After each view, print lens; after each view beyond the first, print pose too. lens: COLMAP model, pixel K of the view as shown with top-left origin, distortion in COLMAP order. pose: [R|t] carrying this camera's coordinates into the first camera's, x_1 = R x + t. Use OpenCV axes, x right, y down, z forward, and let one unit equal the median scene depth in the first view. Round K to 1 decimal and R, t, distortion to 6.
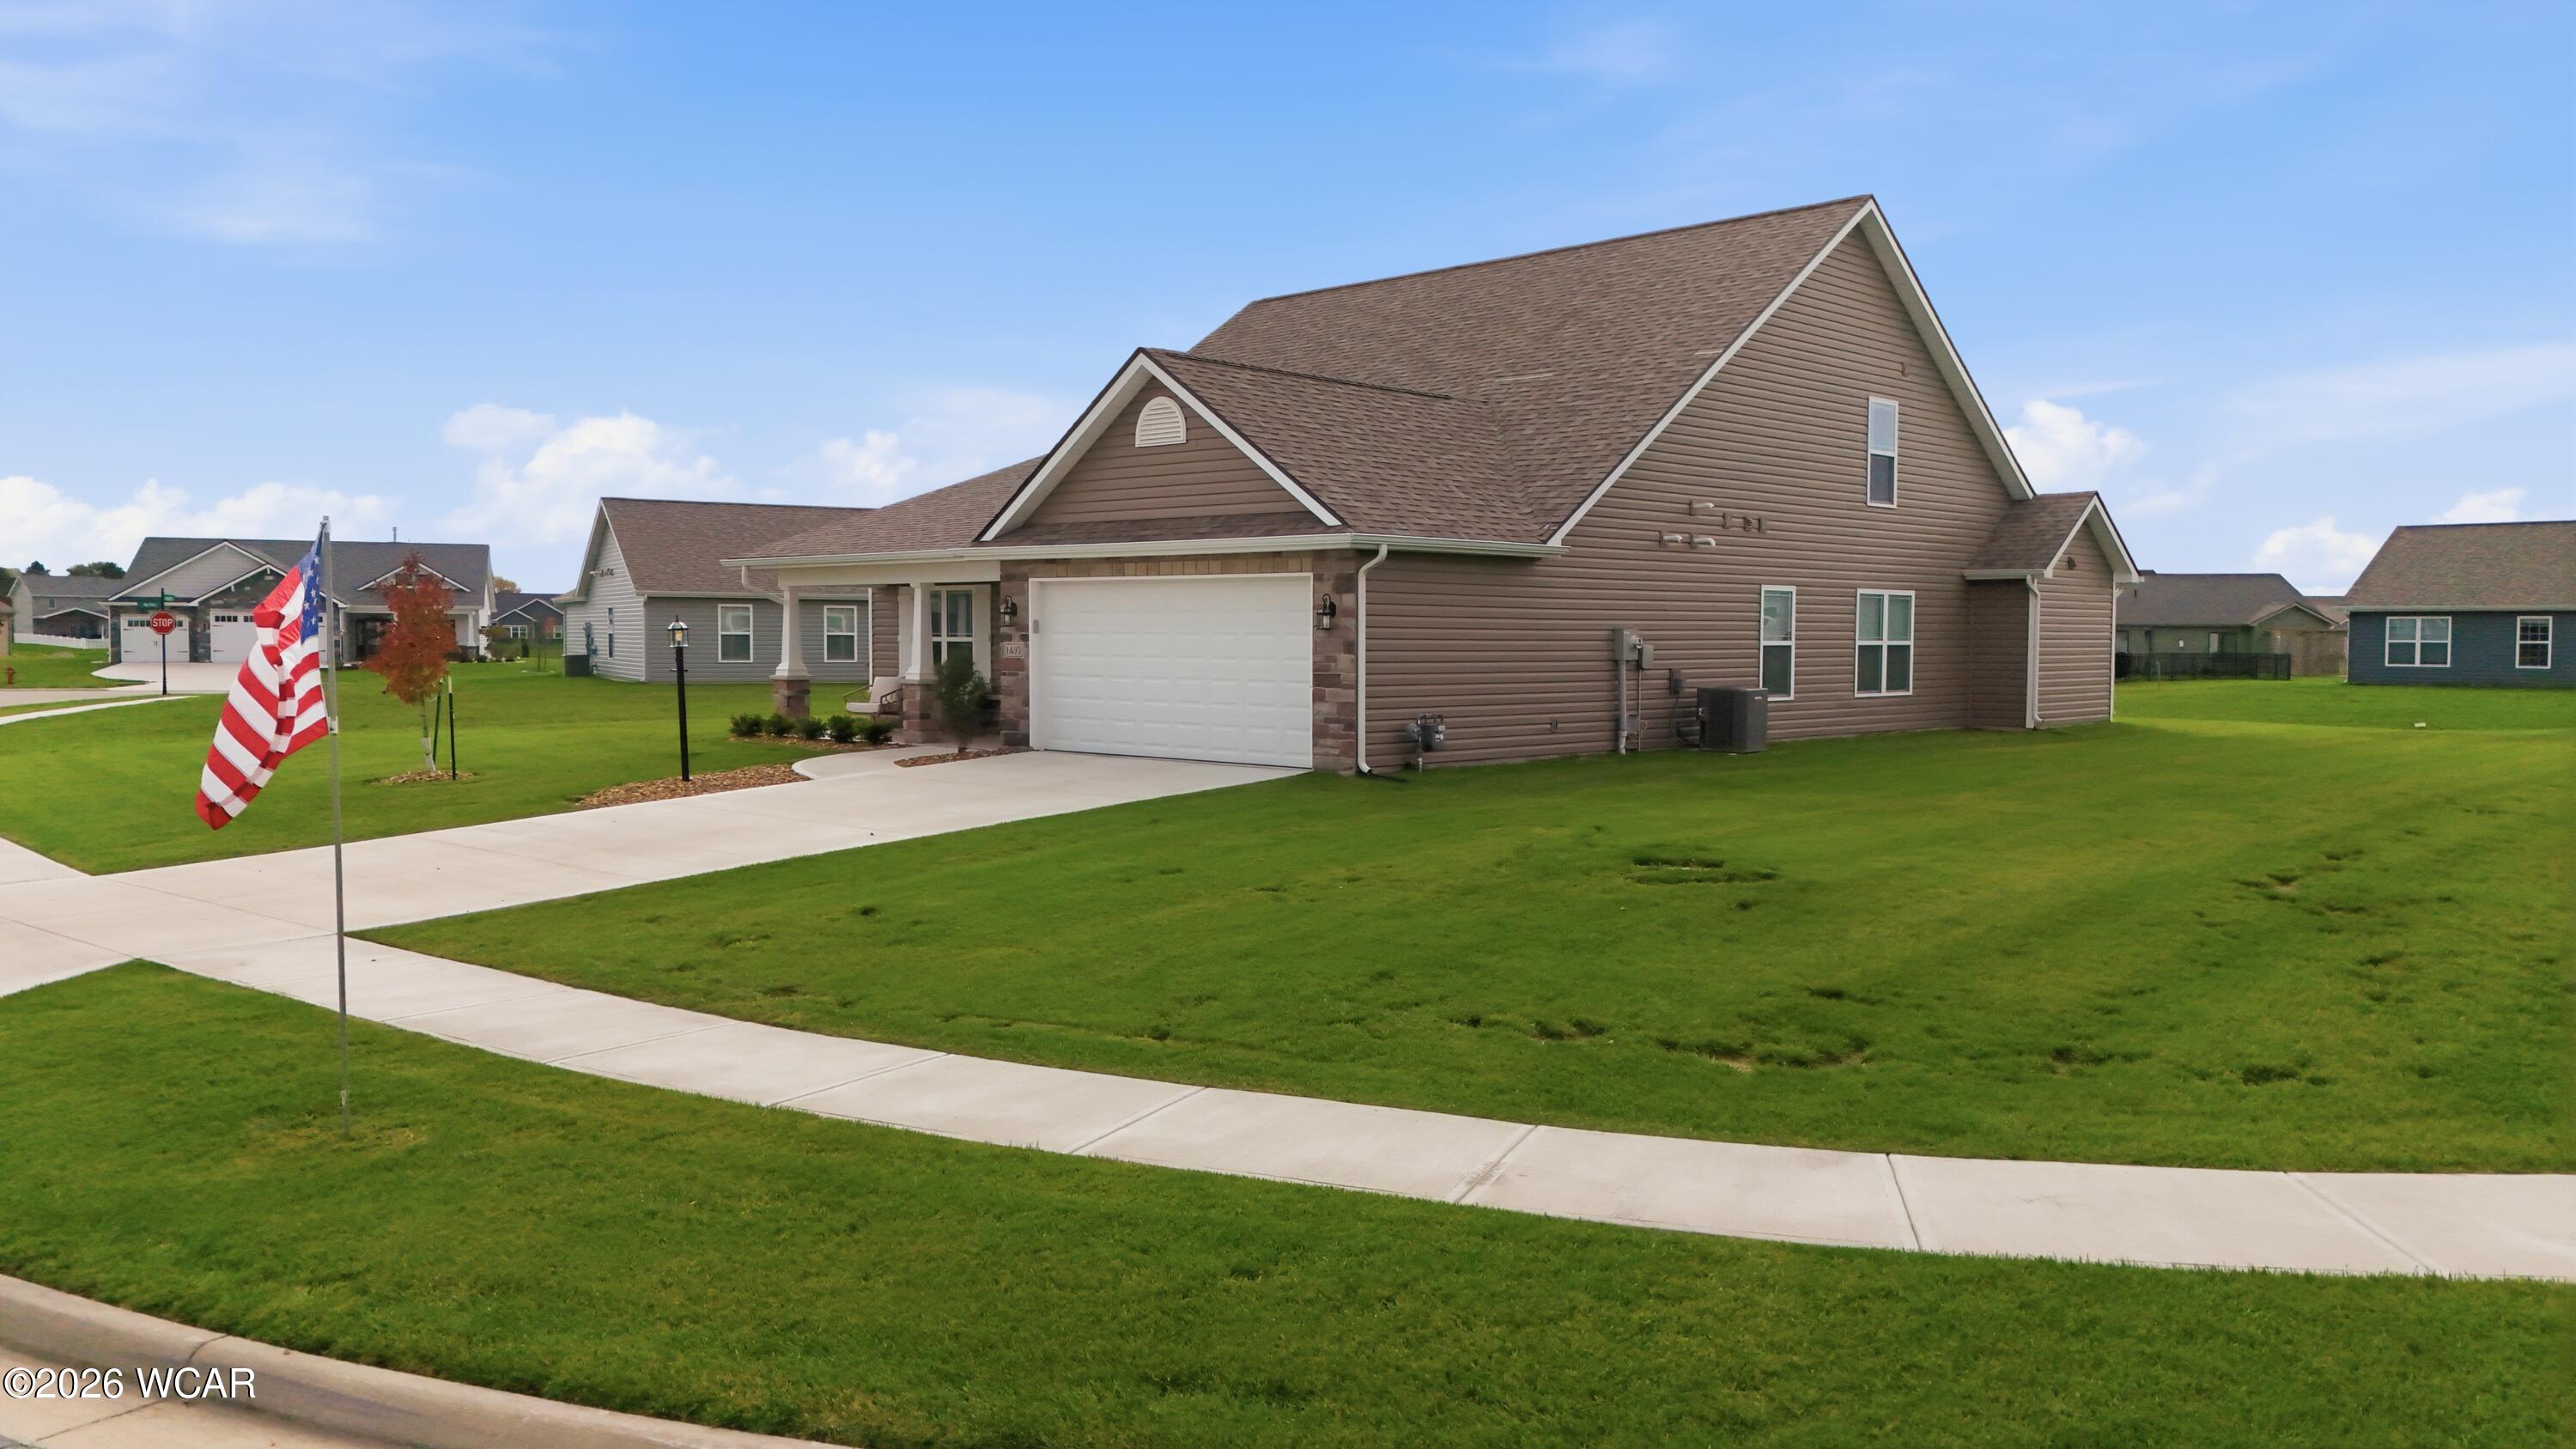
lens RADIAL K [[1894.6, 0, 1291.6], [0, 1894.6, 736.9], [0, 0, 1]] dist [0.100247, -0.100784]
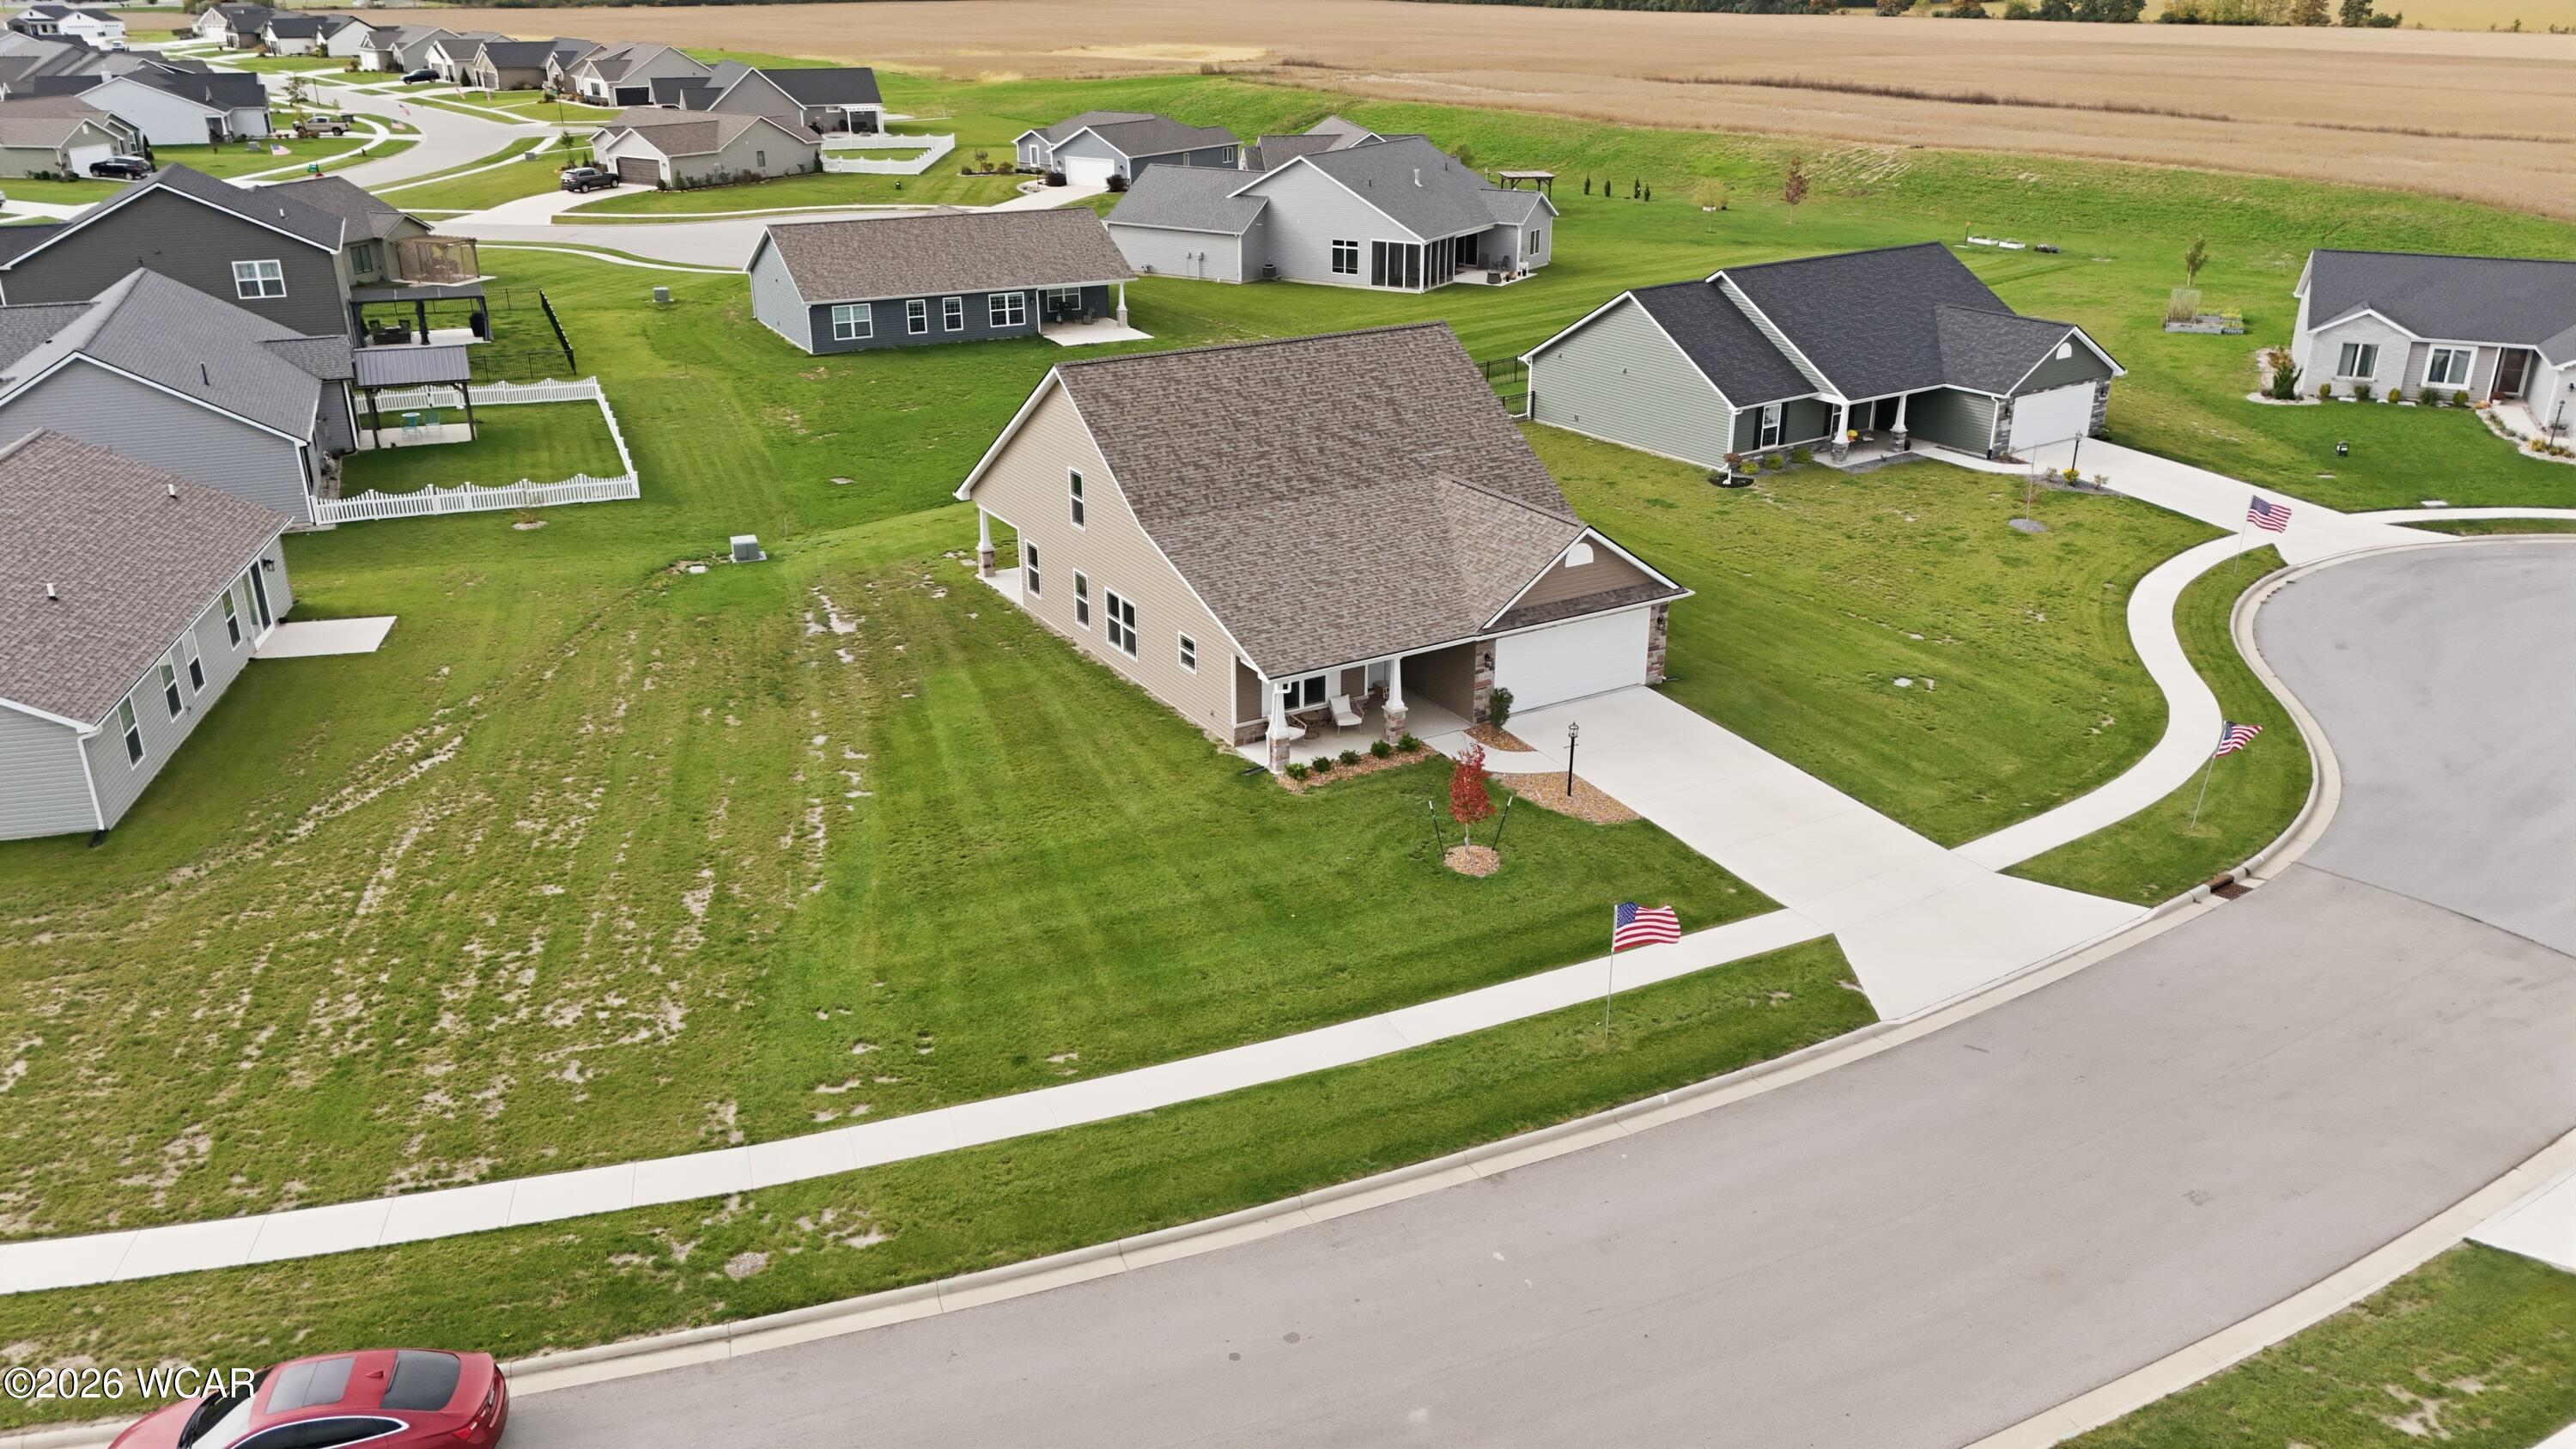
lens RADIAL K [[1894.6, 0, 1291.6], [0, 1894.6, 736.9], [0, 0, 1]] dist [0.100247, -0.100784]
pose [[0.269381, -0.369137, 0.889479, -1.922170], [0.054669, 0.927994, 0.368564, -0.704250], [-0.961481, -0.050657, 0.270164, 0.662779]]
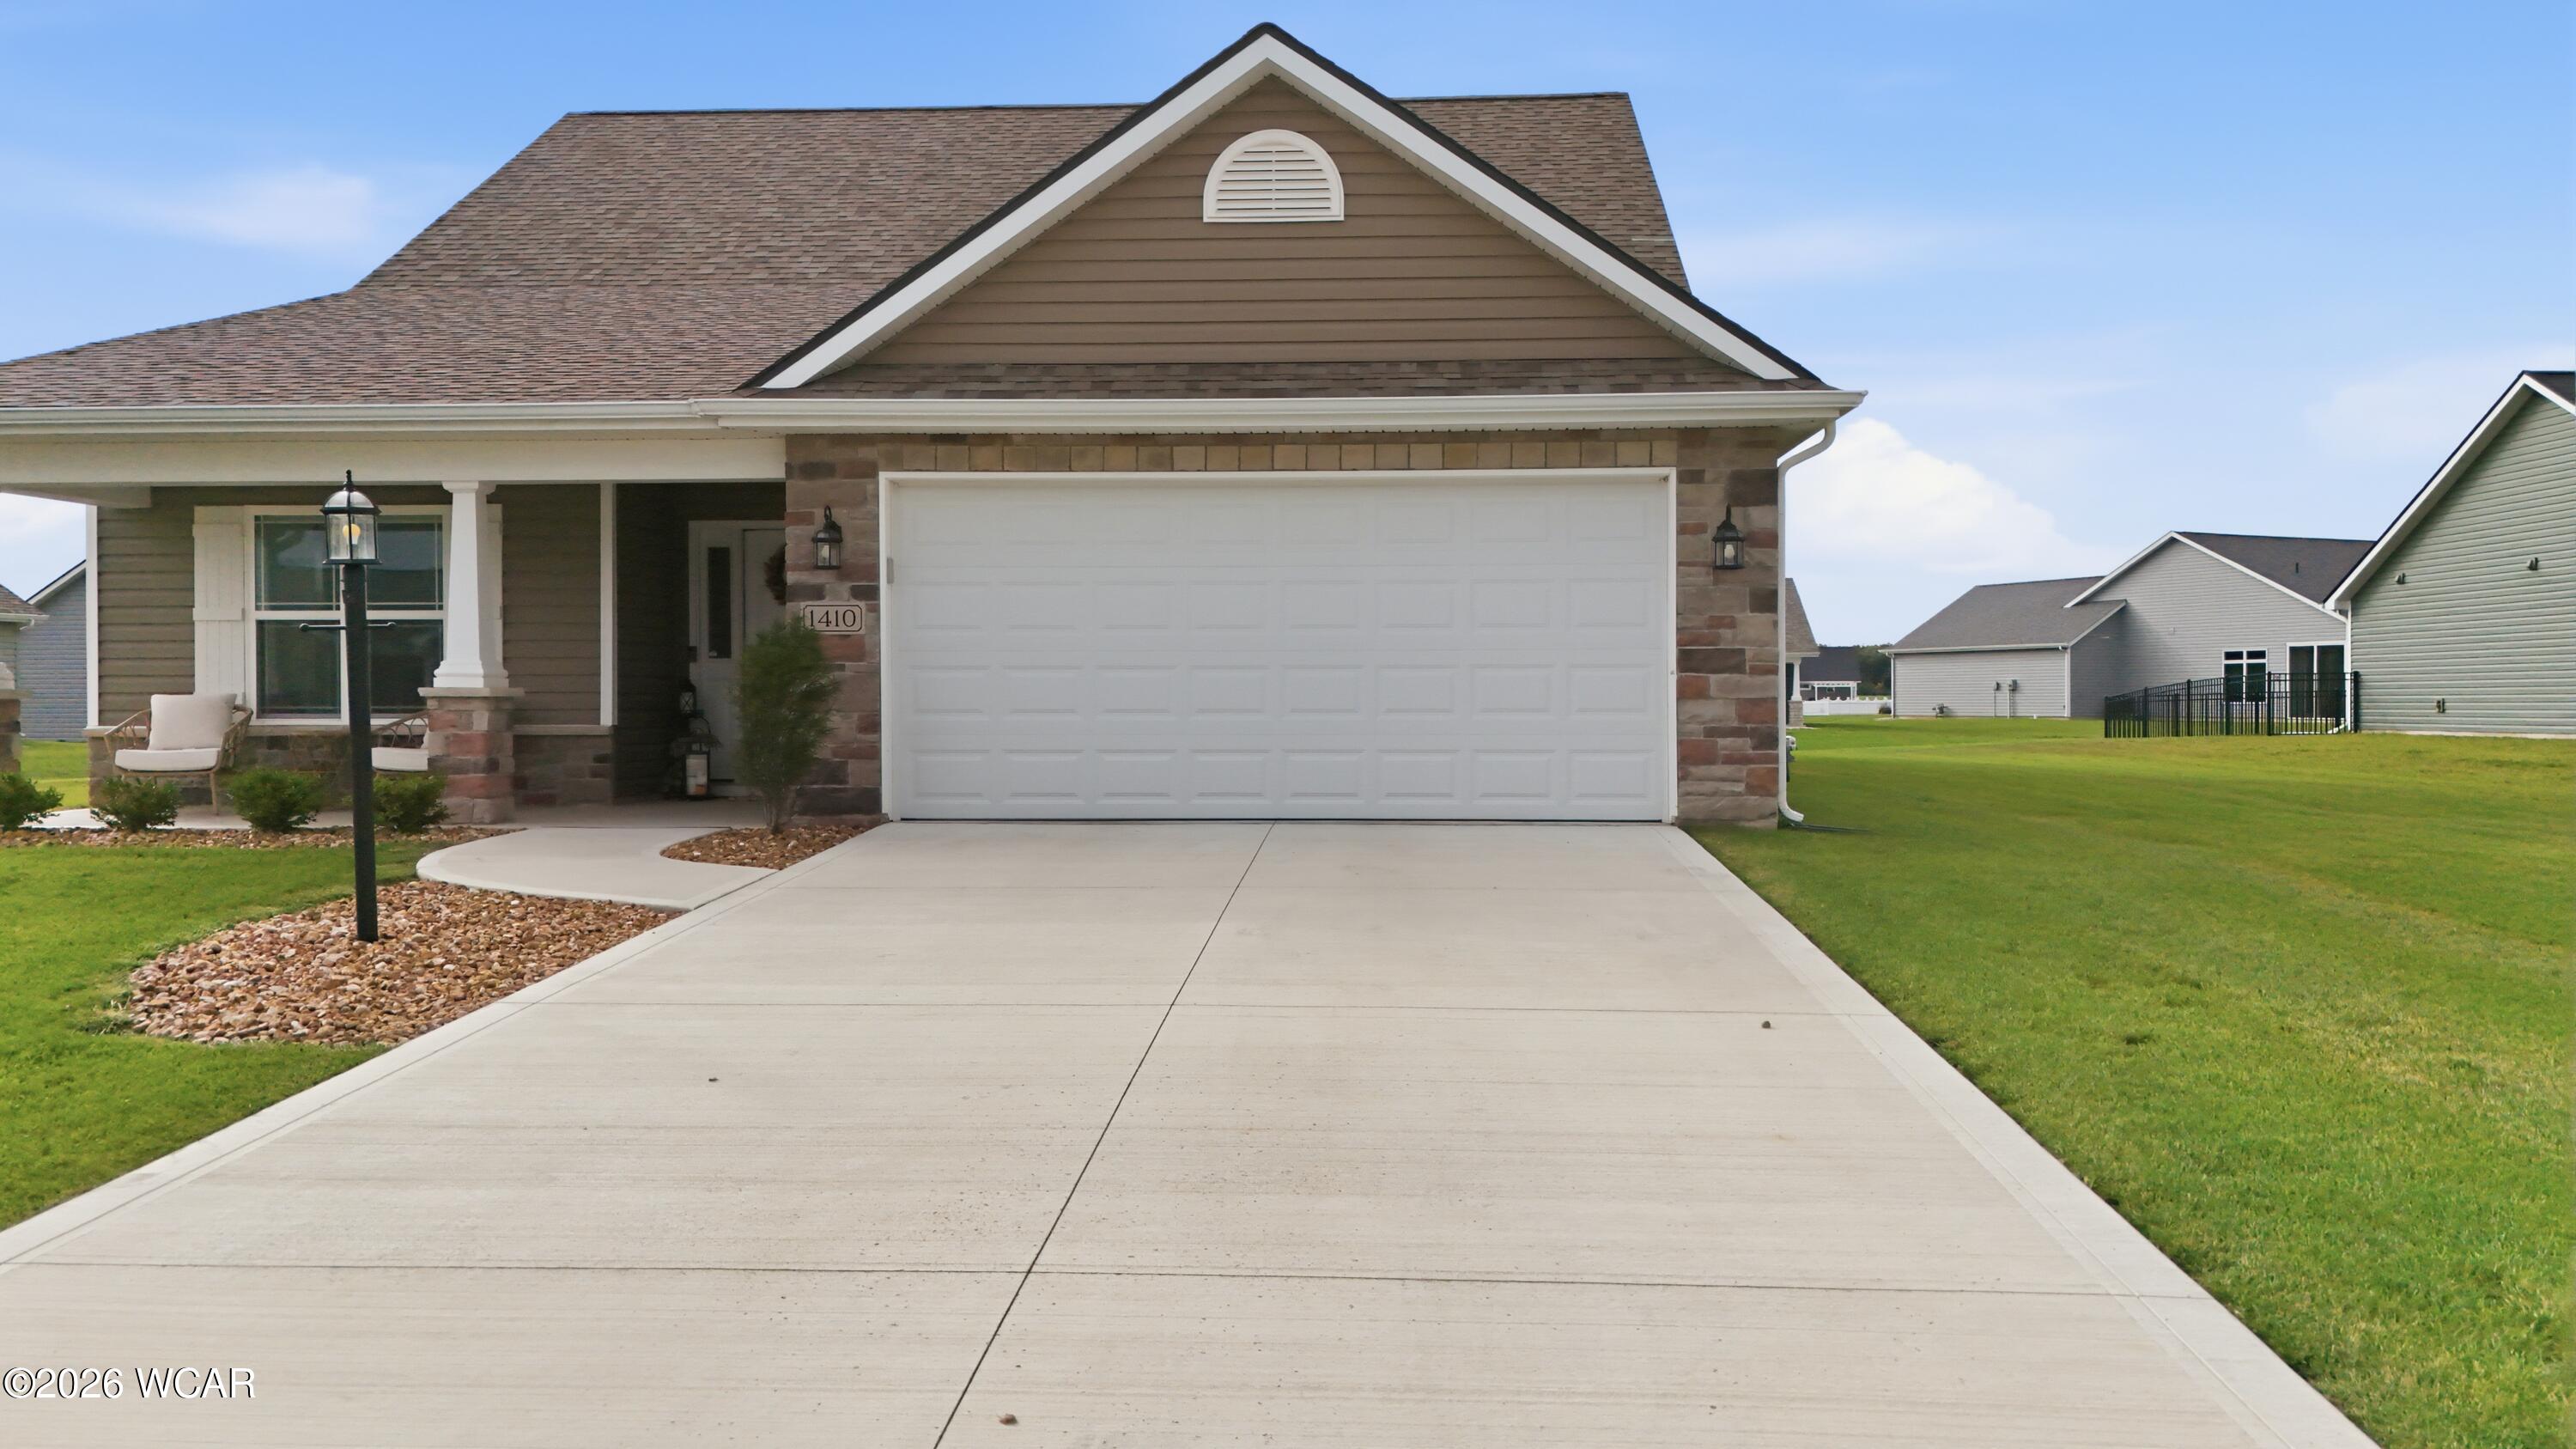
lens RADIAL K [[1894.6, 0, 1291.6], [0, 1894.6, 736.9], [0, 0, 1]] dist [0.100247, -0.100784]
pose [[0.766157, -0.016393, 0.642444, -0.368972], [0.039334, 0.998997, -0.021417, -0.000151], [-0.641449, 0.041679, 0.766033, 0.547119]]
